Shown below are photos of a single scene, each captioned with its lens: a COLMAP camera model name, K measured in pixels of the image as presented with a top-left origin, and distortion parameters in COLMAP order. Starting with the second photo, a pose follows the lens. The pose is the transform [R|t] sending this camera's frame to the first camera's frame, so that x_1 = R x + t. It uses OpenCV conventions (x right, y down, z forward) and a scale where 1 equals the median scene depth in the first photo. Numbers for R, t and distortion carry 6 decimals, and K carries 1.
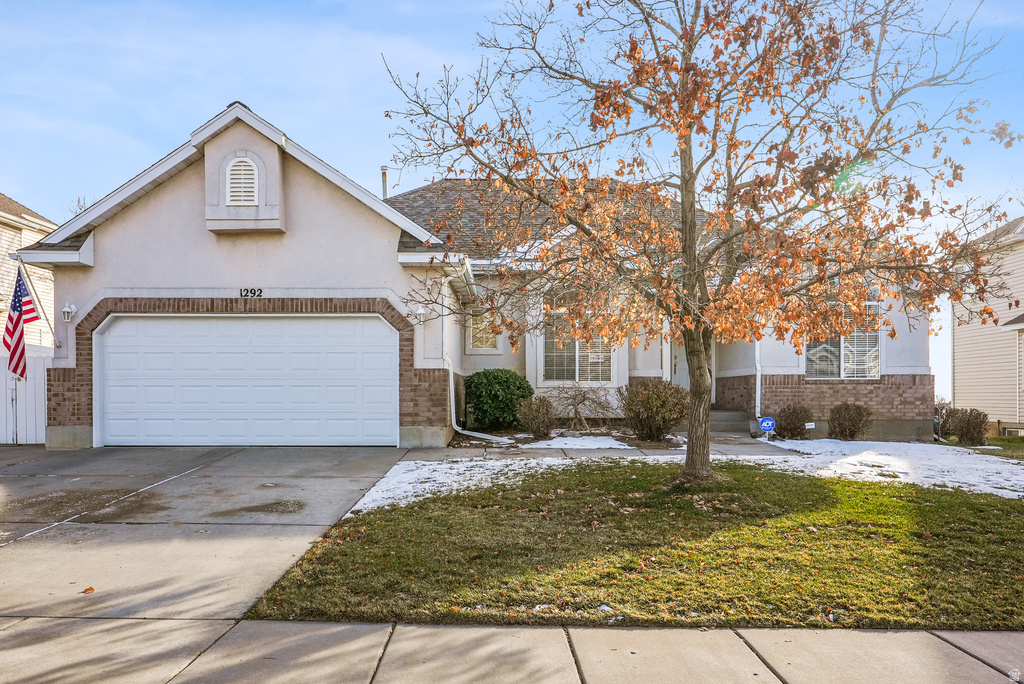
lens RADIAL K [[802.7, 0, 526.4], [0, 802.7, 363.8], [0, 0, 1]] dist [-0.009990, 0.002874]
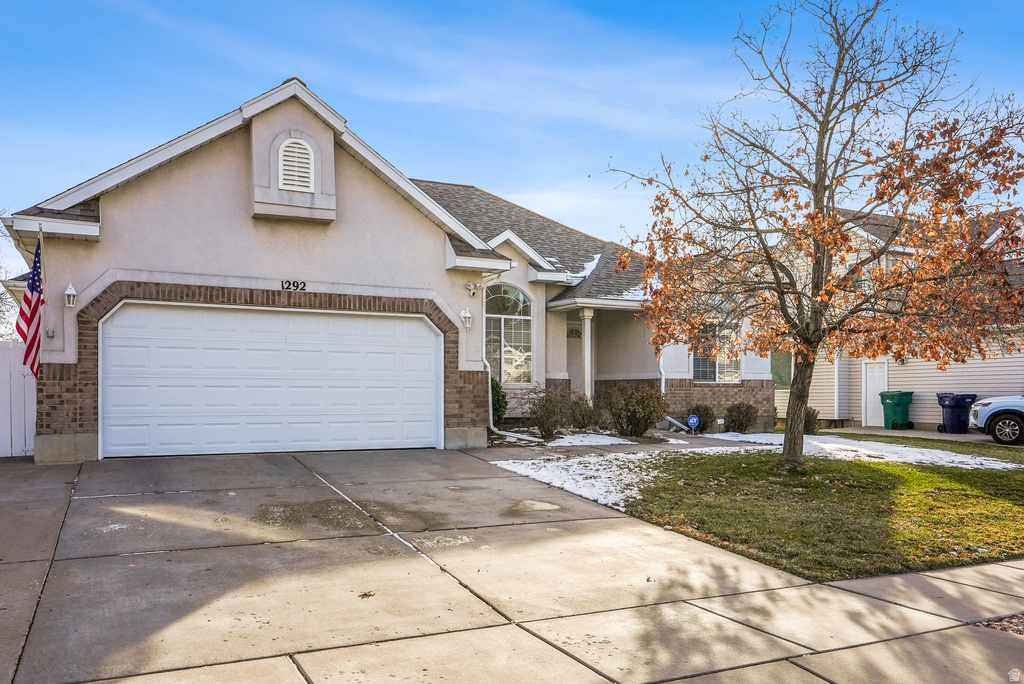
lens RADIAL K [[836.2, 0, 517.8], [0, 836.2, 352.7], [0, 0, 1]] dist [-0.002400, -0.007198]
pose [[0.882171, 0.025197, 0.470255, -0.569397], [-0.021383, 0.999681, -0.013451, -0.004062], [-0.470444, 0.001810, 0.882428, 0.031753]]
